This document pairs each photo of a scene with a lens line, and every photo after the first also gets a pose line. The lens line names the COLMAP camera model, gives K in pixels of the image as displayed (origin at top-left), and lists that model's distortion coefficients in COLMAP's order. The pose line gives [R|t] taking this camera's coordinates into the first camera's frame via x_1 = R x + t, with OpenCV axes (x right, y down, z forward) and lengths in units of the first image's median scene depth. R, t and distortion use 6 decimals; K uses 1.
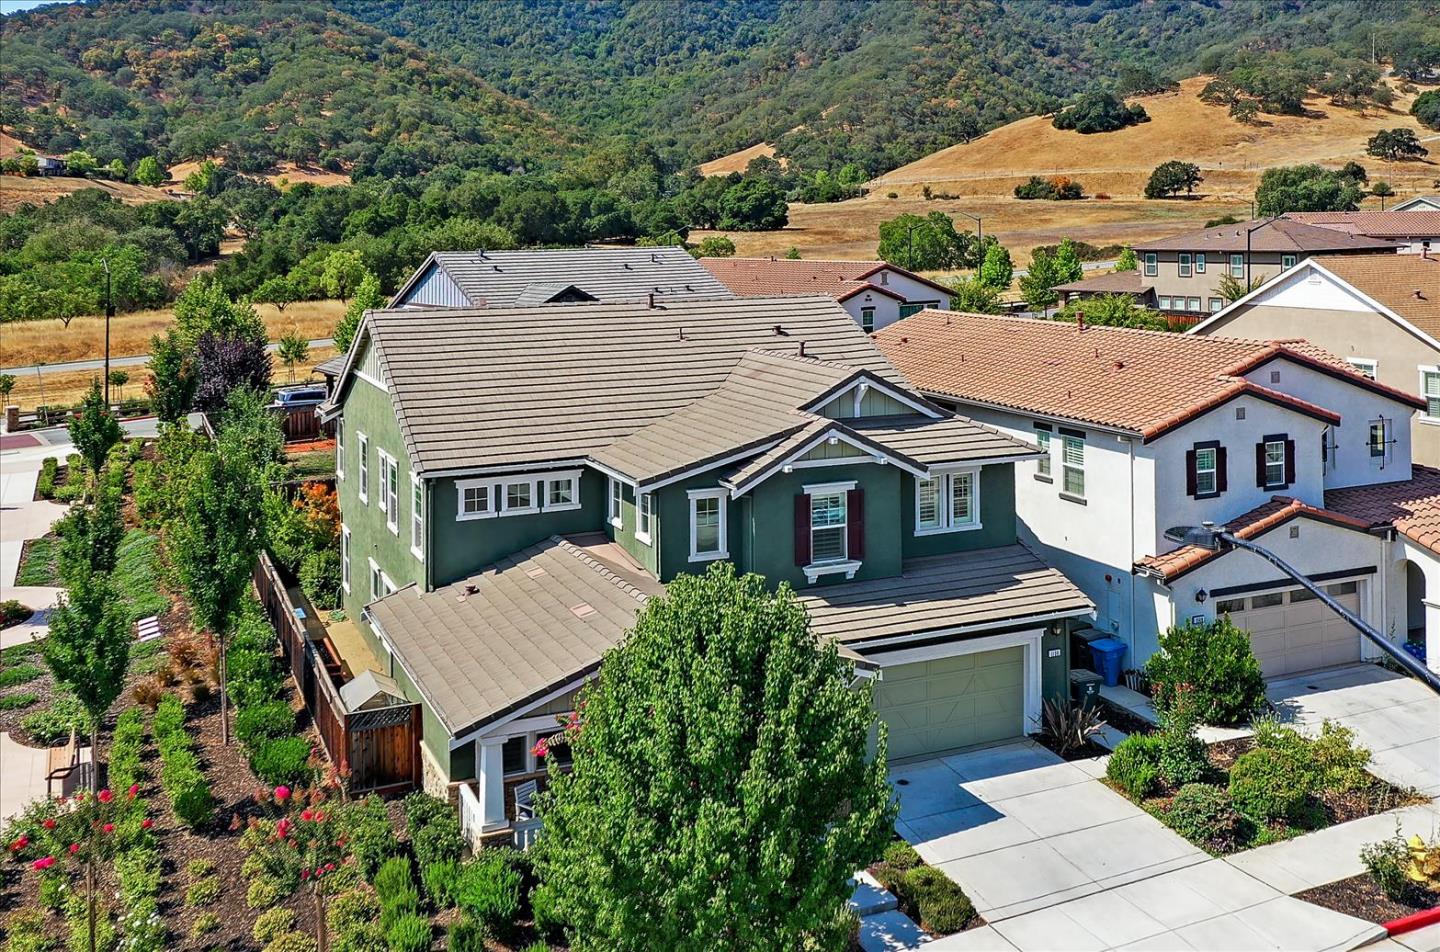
lens RADIAL K [[1369.1, 0, 716.5], [0, 1369.1, 207.0], [0, 0, 1]] dist [0.004861, 0.004762]
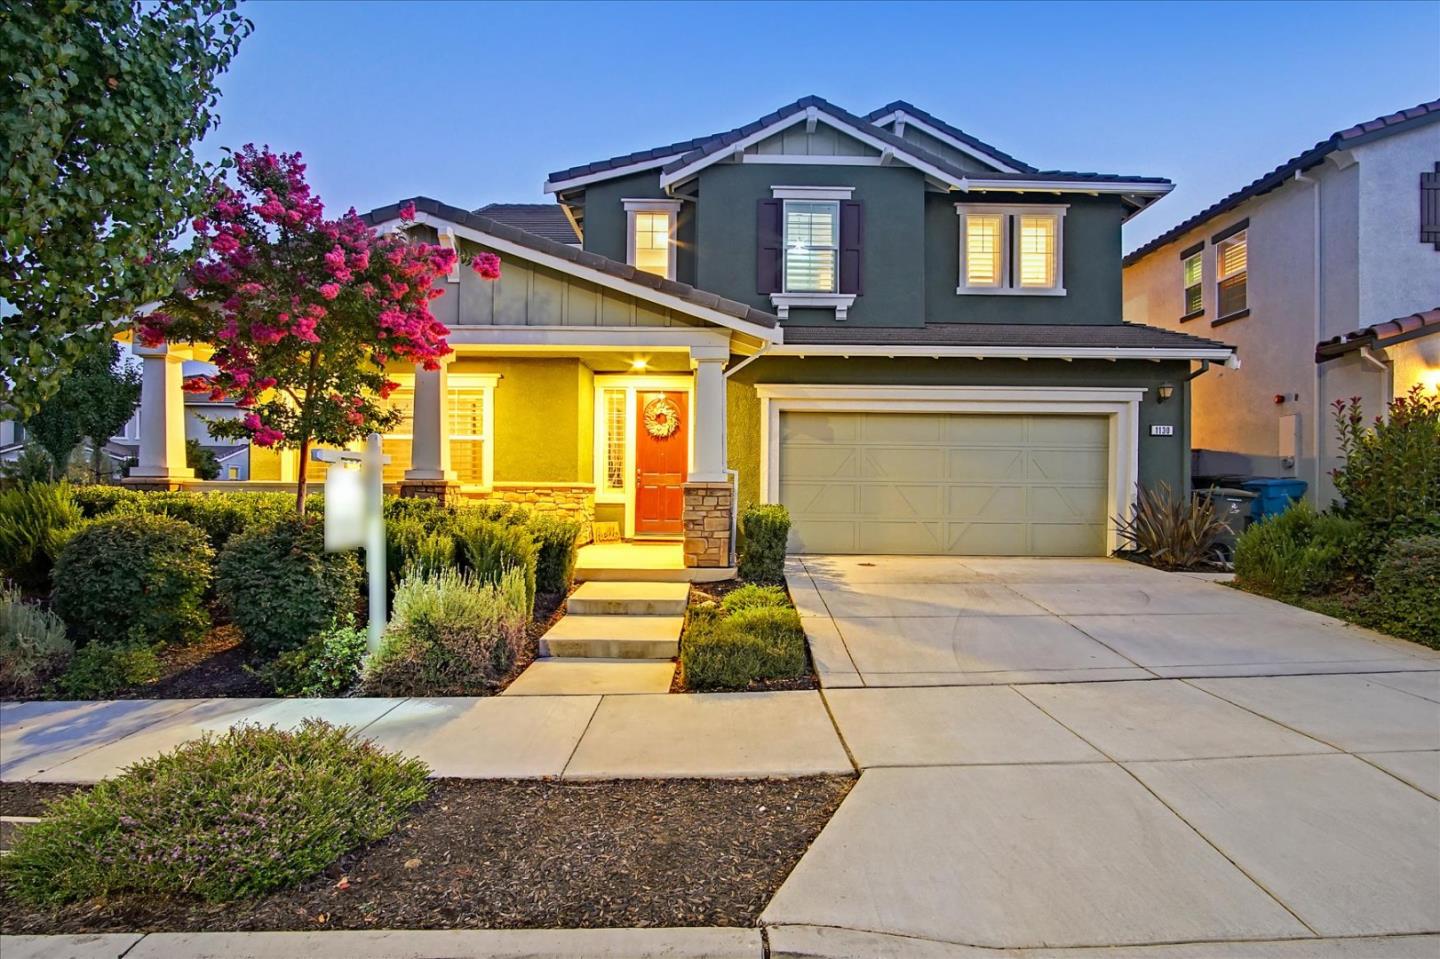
lens RADIAL K [[768.7, 0, 726.9], [0, 768.7, 488.8], [0, 0, 1]] dist [-0.019681, 0.000673]
pose [[0.918521, 0.019069, -0.394911, 0.185824], [-0.013876, 0.999776, 0.016003, 0.323184], [0.395128, -0.009219, 0.918580, 0.544757]]
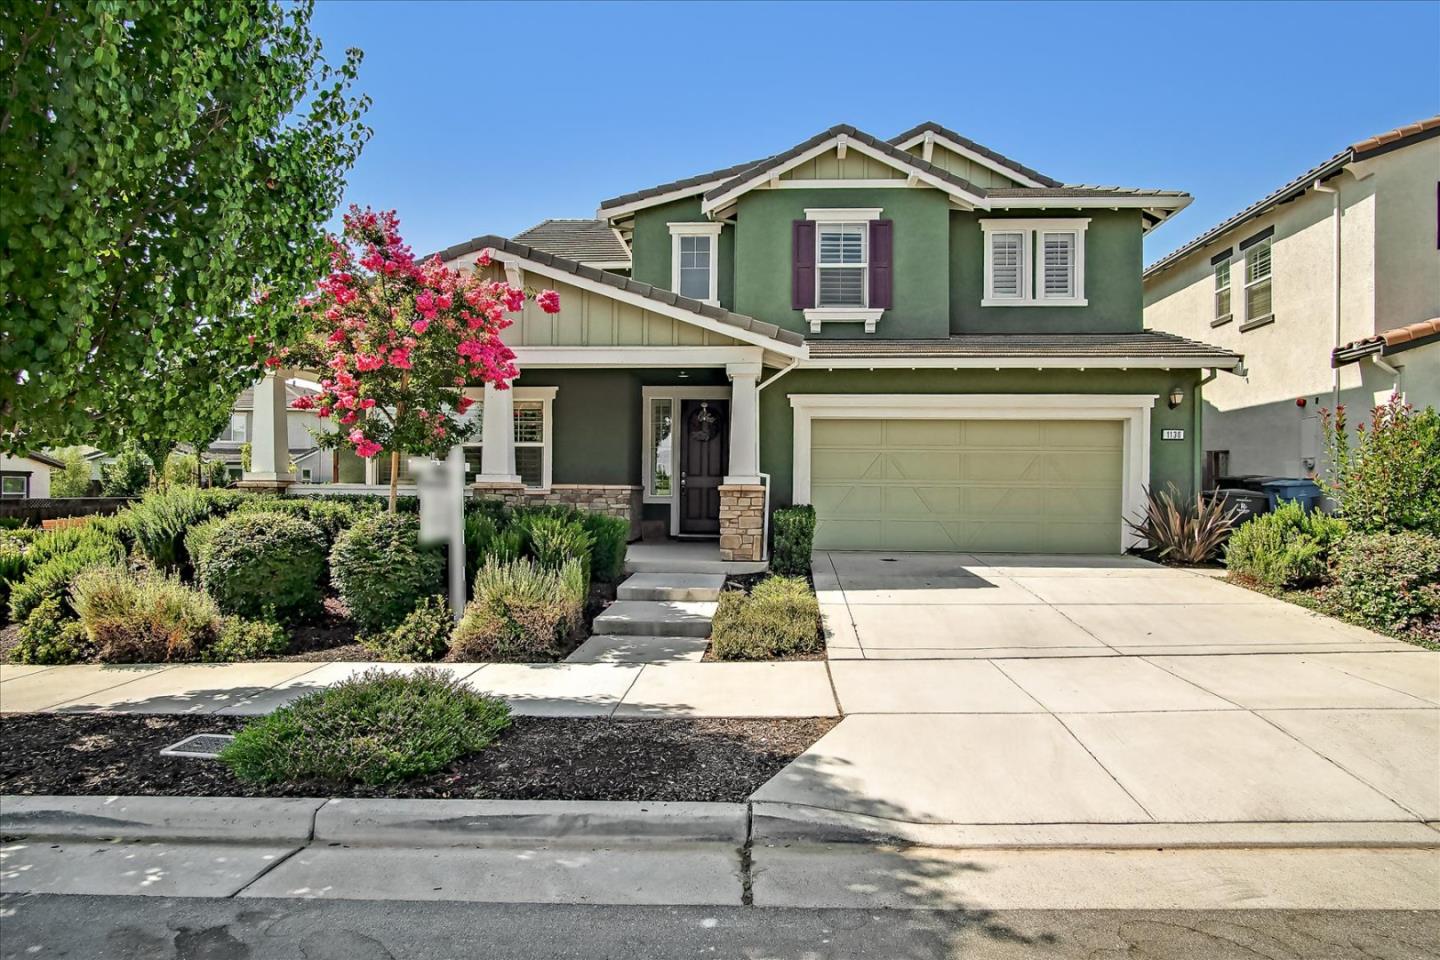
lens RADIAL K [[777.2, 0, 723.4], [0, 777.2, 487.5], [0, 0, 1]] dist [-0.029133, 0.000439]
pose [[0.887790, 0.017133, -0.459929, 0.207169], [-0.011210, 0.999815, 0.015605, 0.321565], [0.460112, -0.008699, 0.887818, 0.515791]]
